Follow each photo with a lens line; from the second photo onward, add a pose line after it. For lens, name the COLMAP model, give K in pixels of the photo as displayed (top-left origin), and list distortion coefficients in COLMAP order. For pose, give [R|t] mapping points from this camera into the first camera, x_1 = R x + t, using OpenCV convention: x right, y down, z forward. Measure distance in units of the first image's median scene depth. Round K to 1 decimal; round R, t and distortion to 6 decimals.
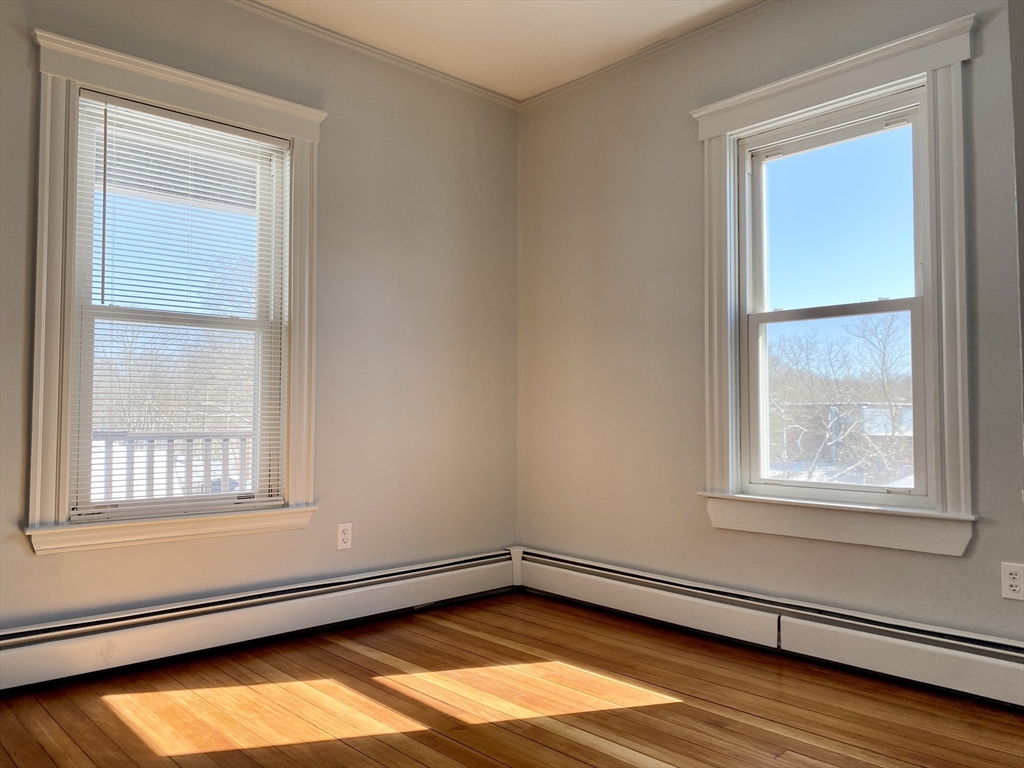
lens RADIAL K [[773.9, 0, 512.0], [0, 773.9, 384.0], [0, 0, 1]] dist [-0.001214, -0.002224]
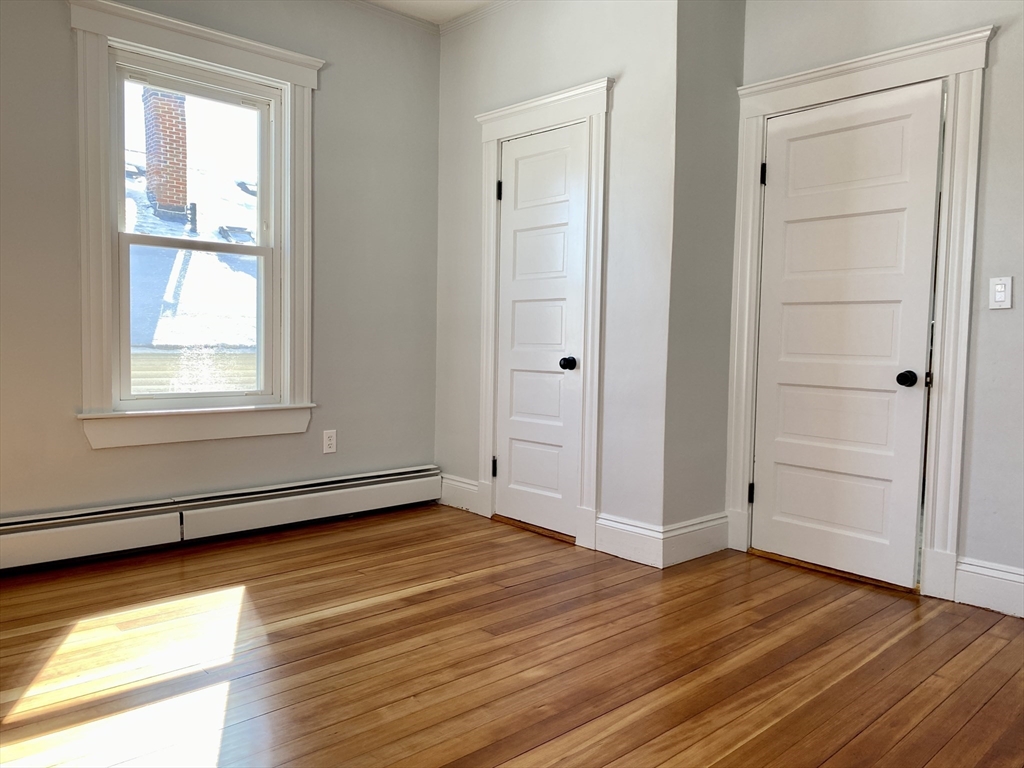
lens RADIAL K [[773.9, 0, 512.0], [0, 773.9, 384.0], [0, 0, 1]] dist [-0.001214, -0.002224]
pose [[-0.001552, -0.061454, 0.998109, -0.855530], [-0.058750, 0.996391, 0.061257, 0.016752], [-0.998271, -0.058544, -0.005157, 0.592468]]
